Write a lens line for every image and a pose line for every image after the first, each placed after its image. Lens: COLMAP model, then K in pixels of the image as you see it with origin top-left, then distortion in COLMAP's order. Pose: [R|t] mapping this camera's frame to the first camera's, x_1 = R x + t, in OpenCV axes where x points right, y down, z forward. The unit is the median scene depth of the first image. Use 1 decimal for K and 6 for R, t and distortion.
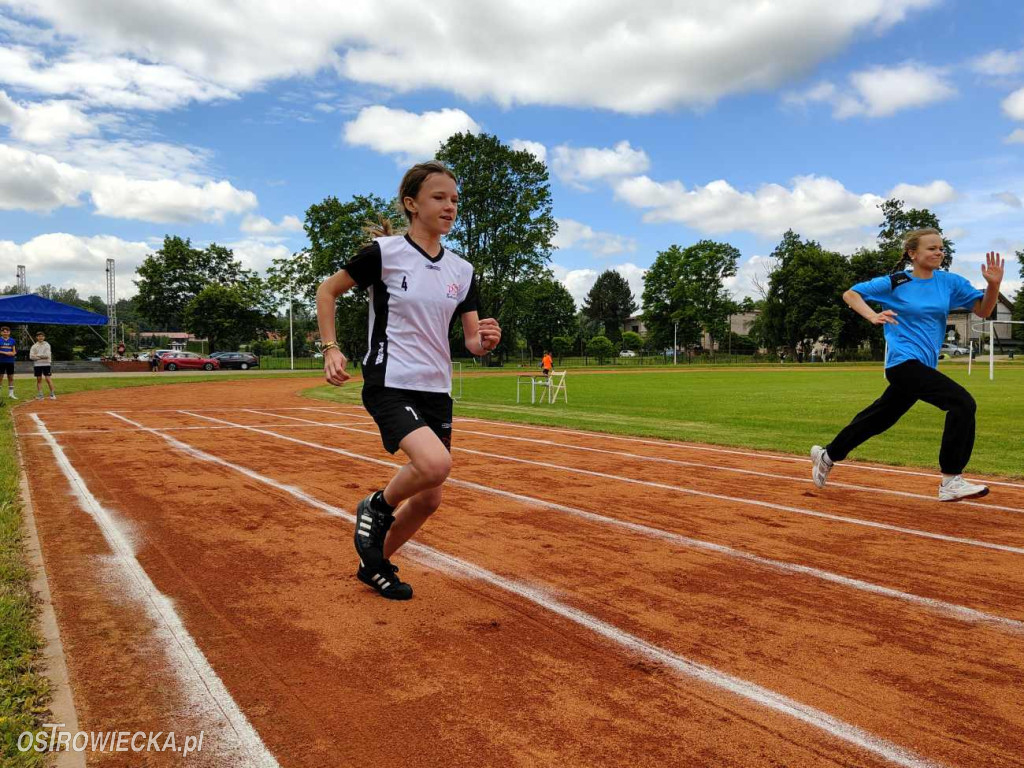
lens RADIAL K [[935.9, 0, 537.1], [0, 935.9, 384.0], [0, 0, 1]] dist [0.008341, -0.004748]
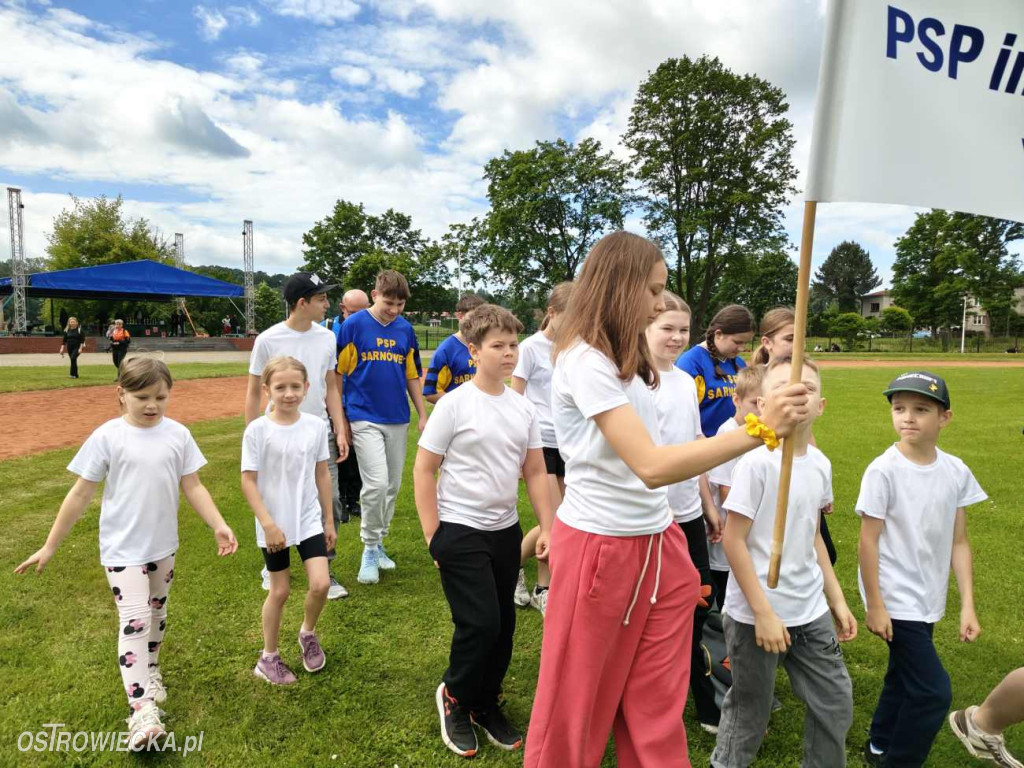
lens RADIAL K [[691.6, 0, 514.8], [0, 691.6, 387.4], [0, 0, 1]] dist [0.001351, -0.005001]
pose [[0.945840, 0.038273, -0.322369, -0.010870], [-0.021907, 0.998287, 0.054243, -0.022610], [0.323893, -0.044243, 0.945059, 0.563296]]
